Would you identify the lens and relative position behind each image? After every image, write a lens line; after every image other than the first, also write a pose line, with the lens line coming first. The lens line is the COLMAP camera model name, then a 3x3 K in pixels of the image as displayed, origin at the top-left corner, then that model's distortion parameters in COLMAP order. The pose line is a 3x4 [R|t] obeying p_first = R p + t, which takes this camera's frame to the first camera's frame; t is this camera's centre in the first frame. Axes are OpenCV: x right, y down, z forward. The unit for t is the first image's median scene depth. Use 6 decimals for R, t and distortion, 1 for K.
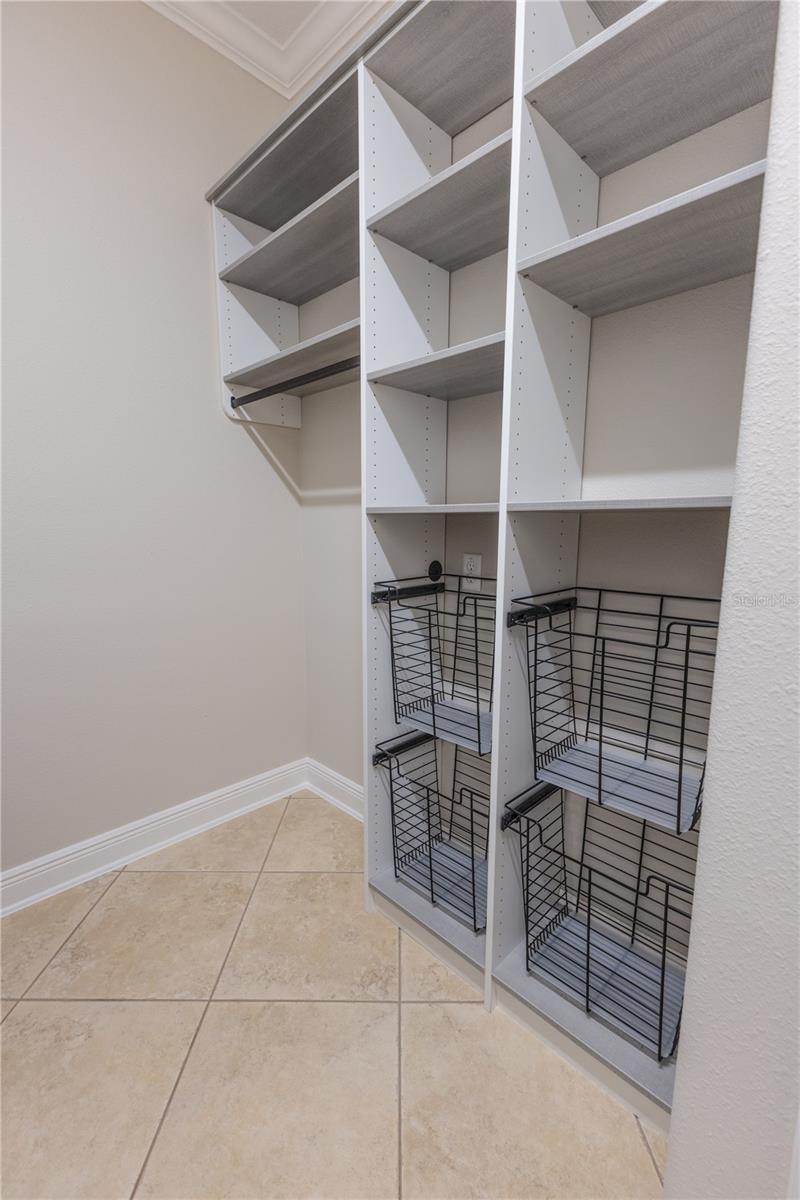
lens RADIAL K [[522.6, 0, 399.8], [0, 522.6, 599.0], [0, 0, 1]] dist [0.015440, -0.000668]
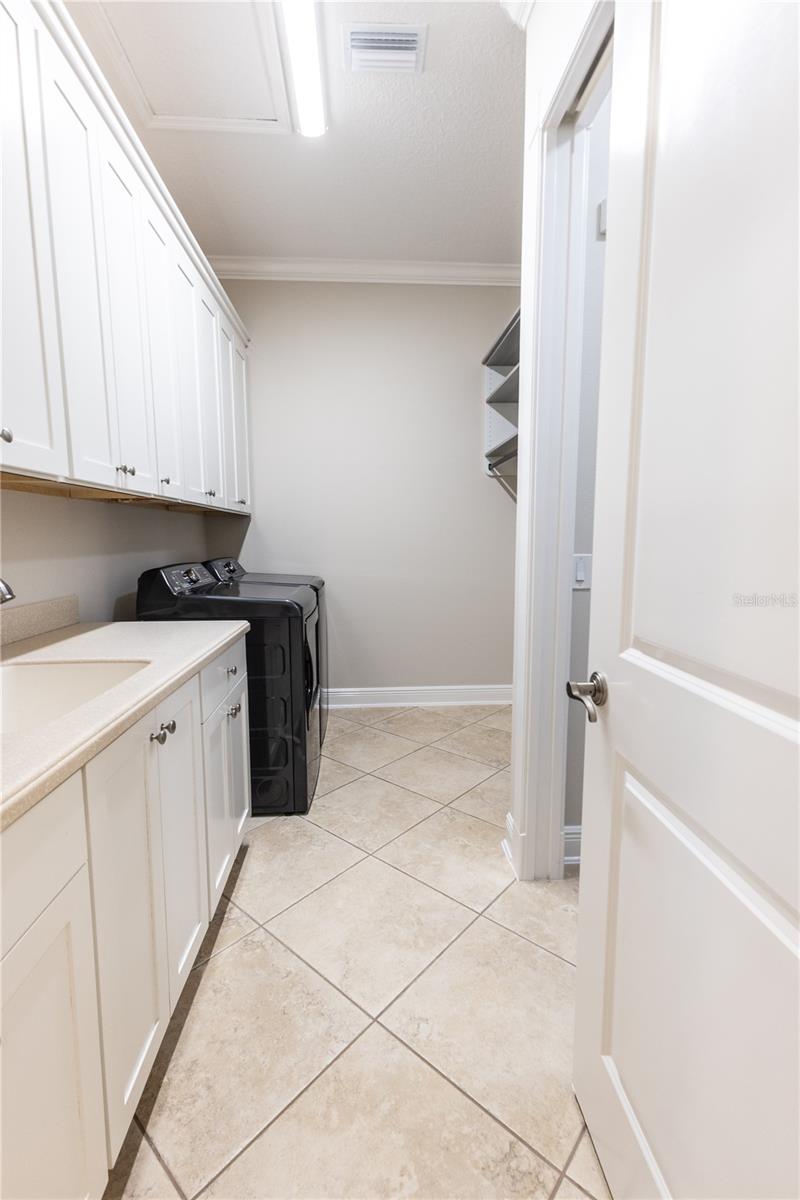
lens RADIAL K [[522.6, 0, 396.0], [0, 522.6, 598.4], [0, 0, 1]] dist [0.015440, -0.000668]
pose [[0.759970, 0.072686, -0.645881, 0.685864], [-0.088078, 0.996078, 0.008461, 0.095237], [0.643963, 0.050458, 0.763391, -0.602258]]
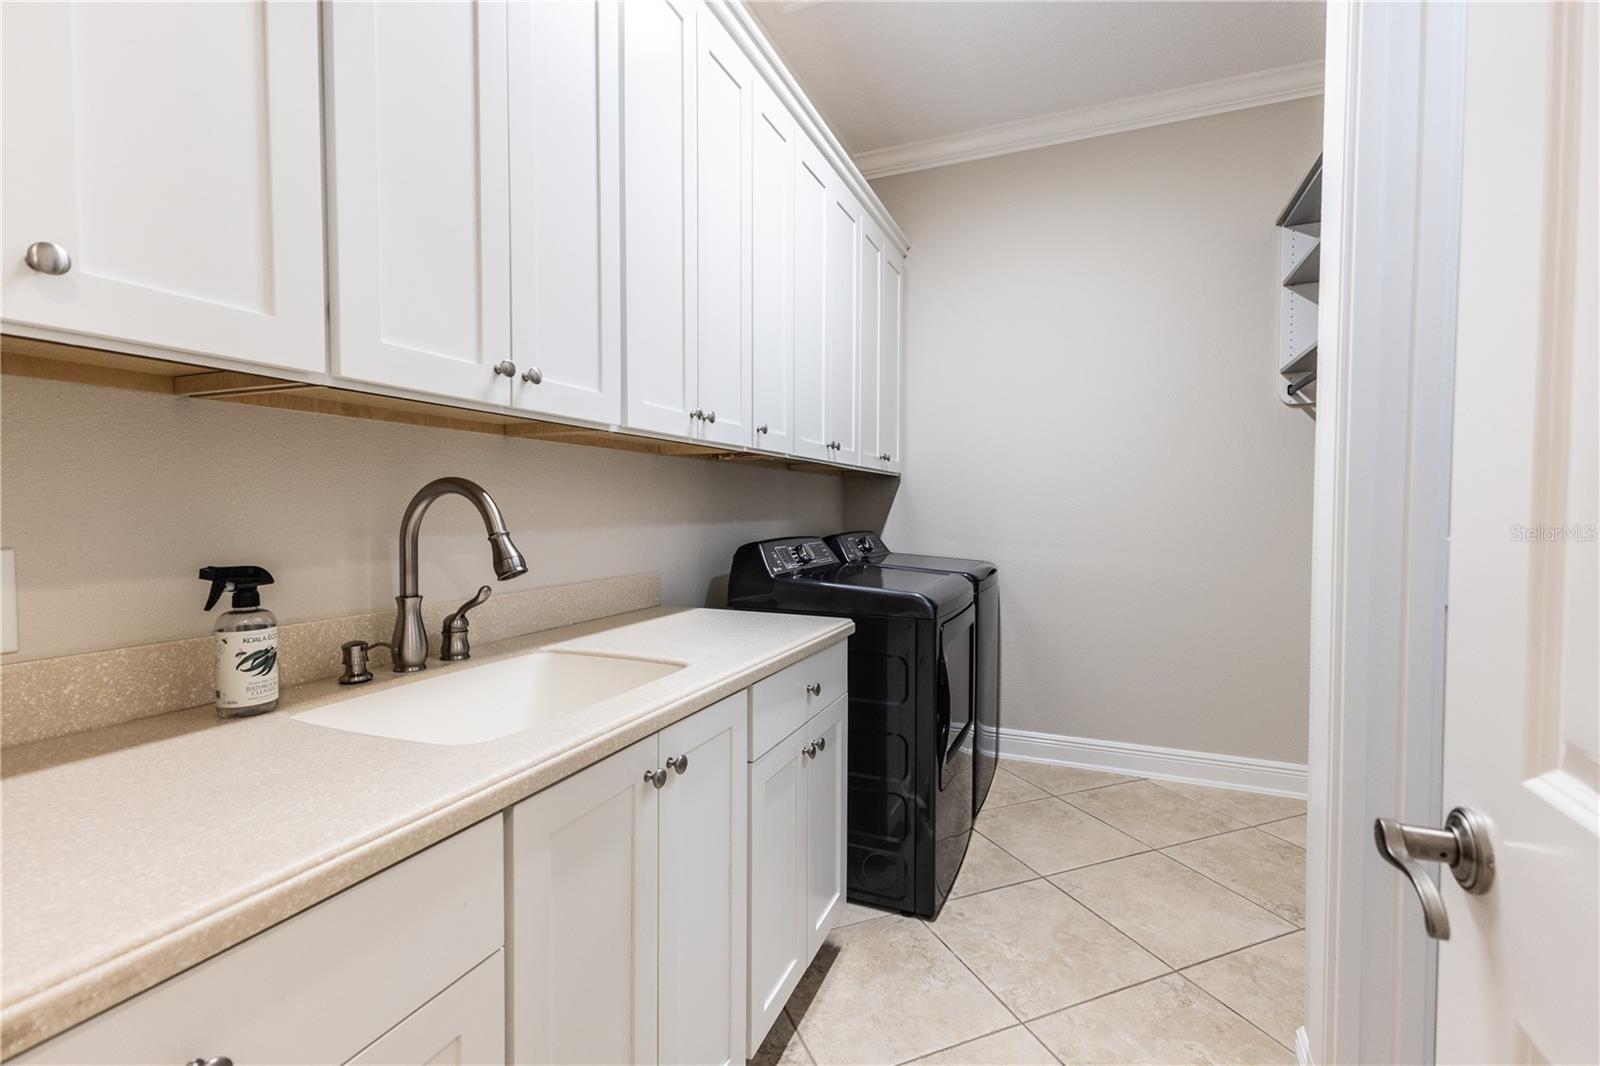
lens RADIAL K [[696.8, 0, 809.8], [0, 696.8, 529.4], [0, 0, 1]] dist [0.015440, -0.000668]
pose [[0.399978, 0.029428, -0.916052, 0.667150], [-0.133545, 0.990689, -0.026484, 0.083096], [0.906743, 0.132927, 0.400184, -0.463000]]
